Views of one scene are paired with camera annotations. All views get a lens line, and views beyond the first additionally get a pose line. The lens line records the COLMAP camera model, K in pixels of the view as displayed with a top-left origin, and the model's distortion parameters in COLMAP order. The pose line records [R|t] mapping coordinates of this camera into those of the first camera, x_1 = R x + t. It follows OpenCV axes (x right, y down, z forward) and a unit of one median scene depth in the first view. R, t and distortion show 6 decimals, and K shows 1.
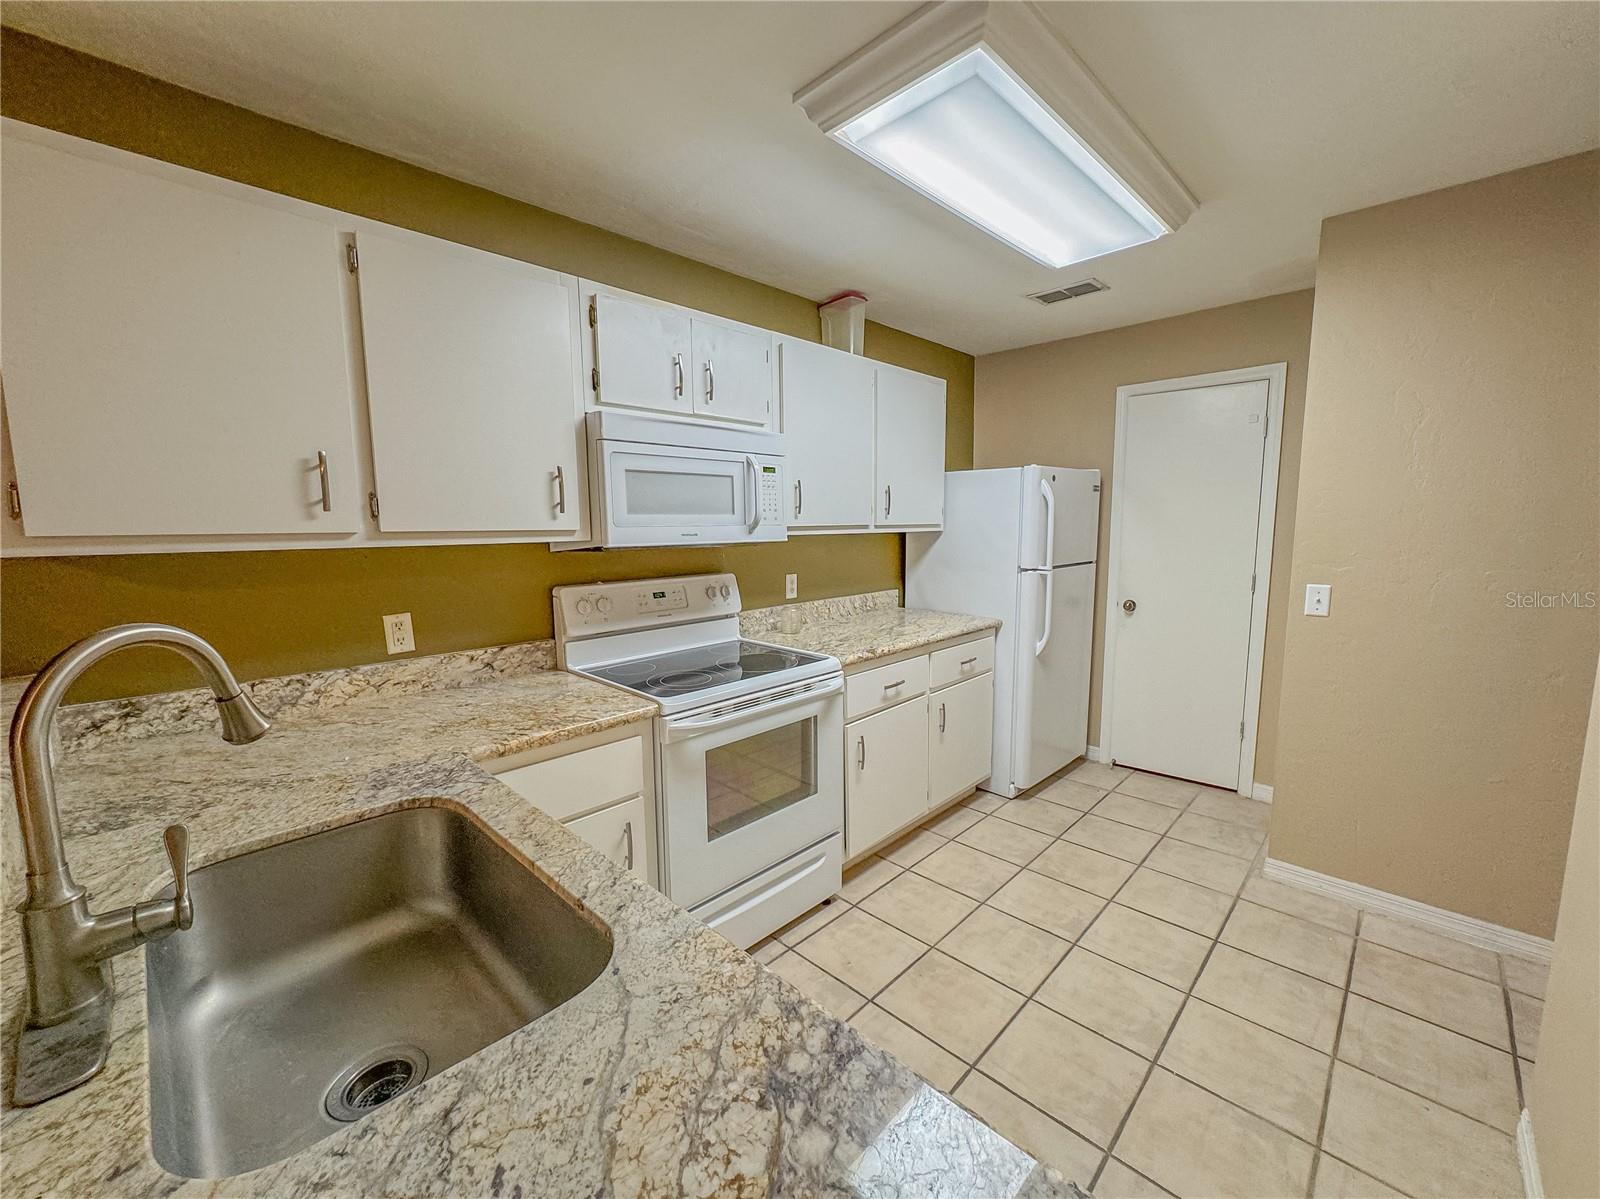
lens RADIAL K [[638.5, 0, 799.7], [0, 638.5, 600.9], [0, 0, 1]] dist [-0.000854, 0.000095]
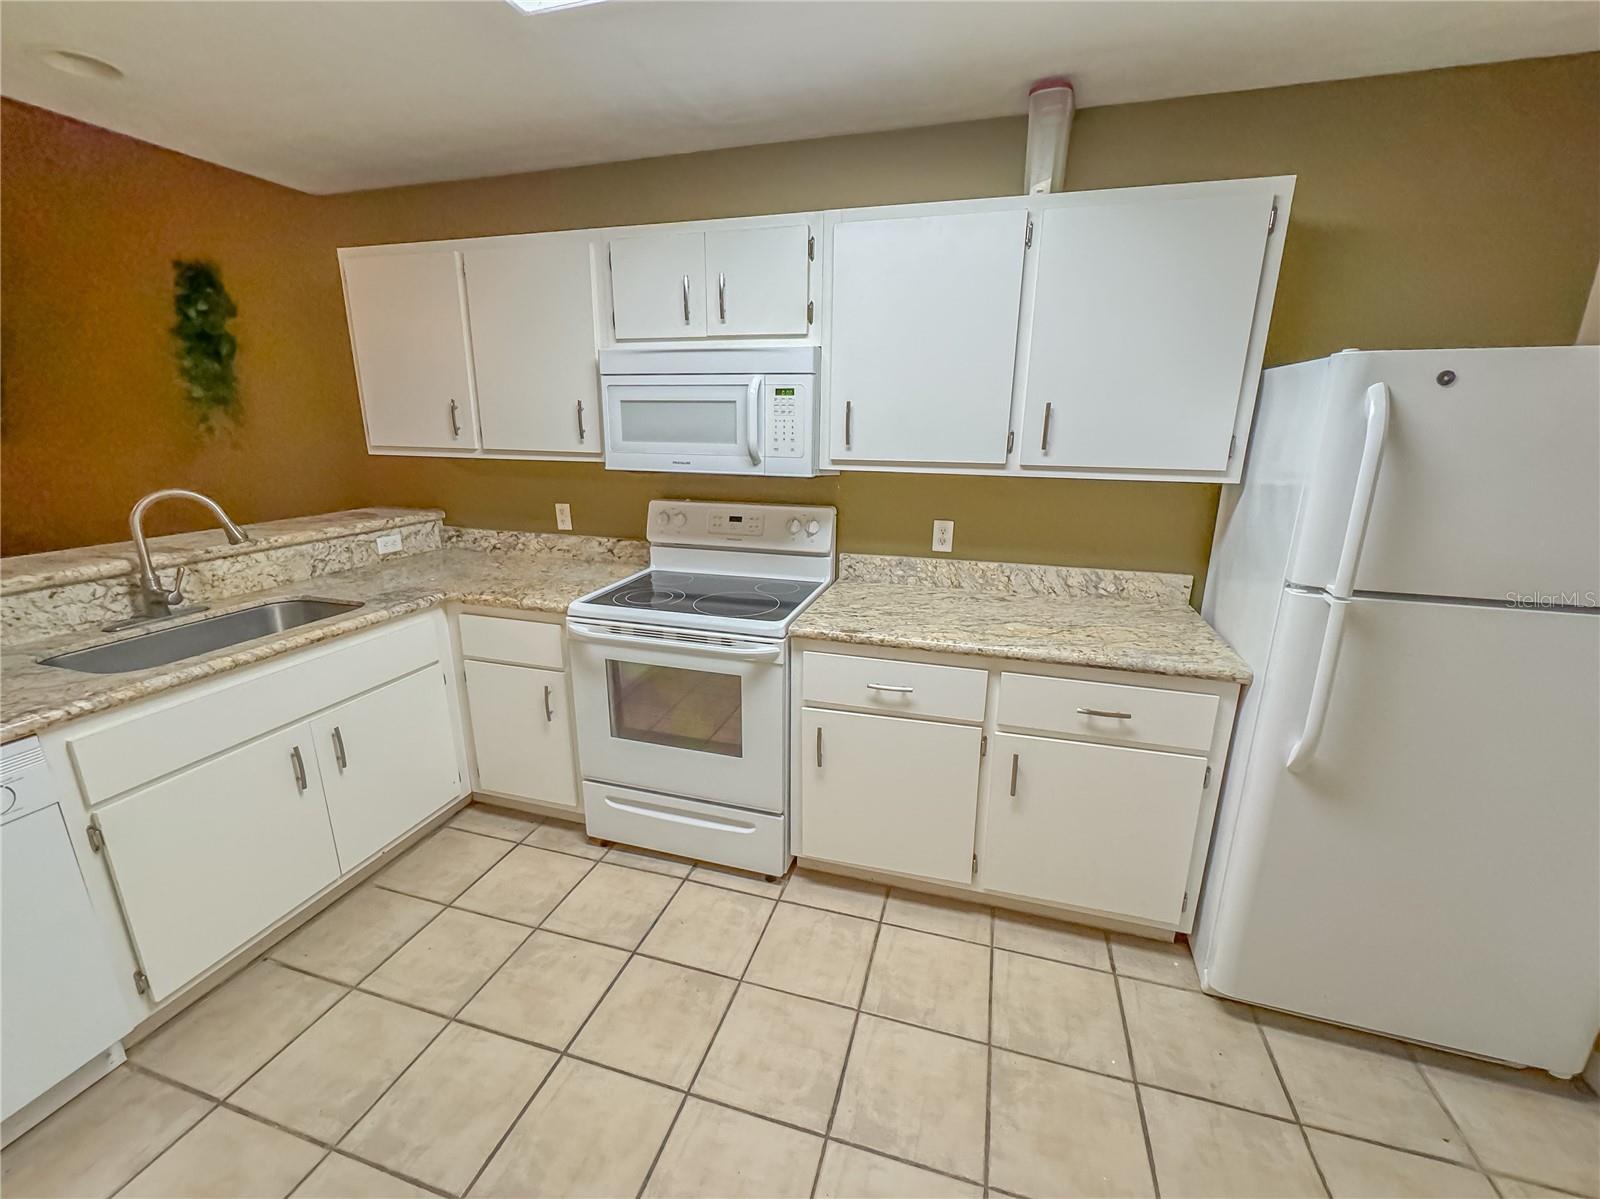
lens RADIAL K [[660.8, 0, 800.0], [0, 660.8, 599.5], [0, 0, 1]] dist [-0.001636, -0.000058]
pose [[0.466011, 0.247769, -0.849379, 0.781621], [-0.123391, 0.968808, 0.214908, -0.127786], [0.876133, 0.004656, 0.482048, 0.589372]]
